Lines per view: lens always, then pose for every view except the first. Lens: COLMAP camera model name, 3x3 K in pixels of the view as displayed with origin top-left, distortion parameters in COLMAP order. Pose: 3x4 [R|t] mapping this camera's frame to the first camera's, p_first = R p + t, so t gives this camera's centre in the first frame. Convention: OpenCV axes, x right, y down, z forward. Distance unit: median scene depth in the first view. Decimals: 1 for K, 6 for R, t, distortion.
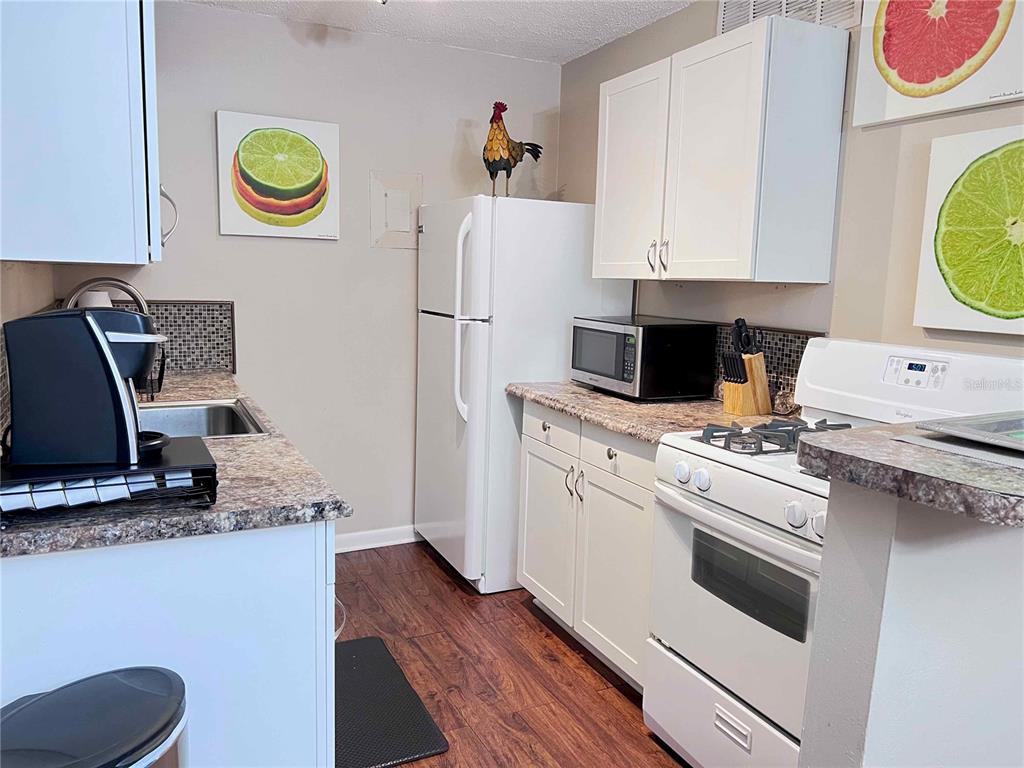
lens RADIAL K [[773.6, 0, 513.0], [0, 773.6, 386.1], [0, 0, 1]] dist [0.024099, -0.015786]
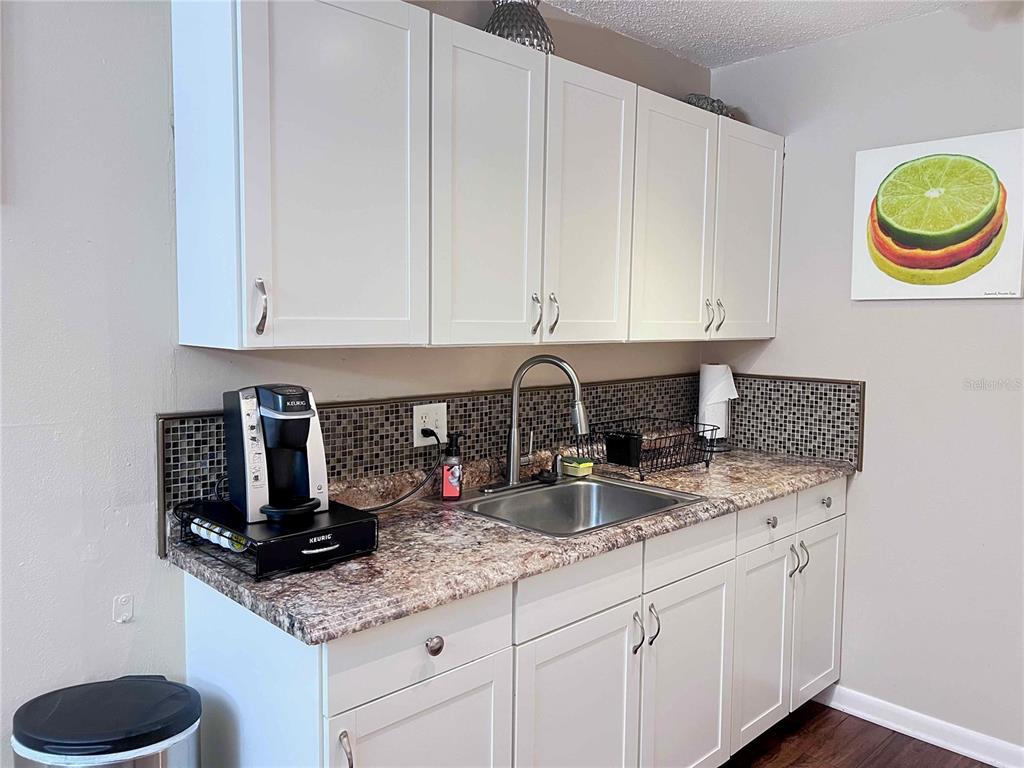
lens RADIAL K [[773.6, 0, 511.9], [0, 773.6, 381.0], [0, 0, 1]] dist [0.024099, -0.015786]
pose [[0.315493, 0.053617, -0.947412, 0.291000], [-0.134712, 0.990821, 0.011214, -0.070565], [0.939317, 0.124090, 0.319820, 0.405608]]
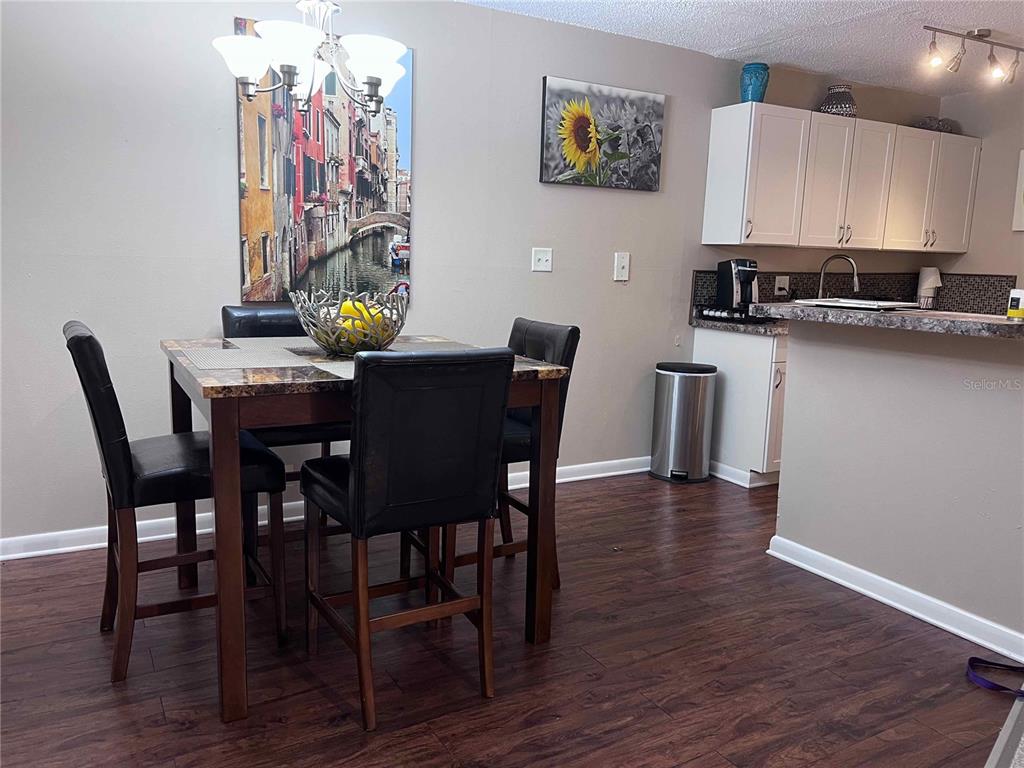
lens RADIAL K [[773.6, 0, 512.9], [0, 773.6, 386.2], [0, 0, 1]] dist [0.024099, -0.015786]
pose [[0.069386, 0.143084, -0.987275, 1.096810], [-0.164587, 0.977740, 0.130135, 0.064074], [0.983919, 0.153463, 0.091392, -0.056246]]
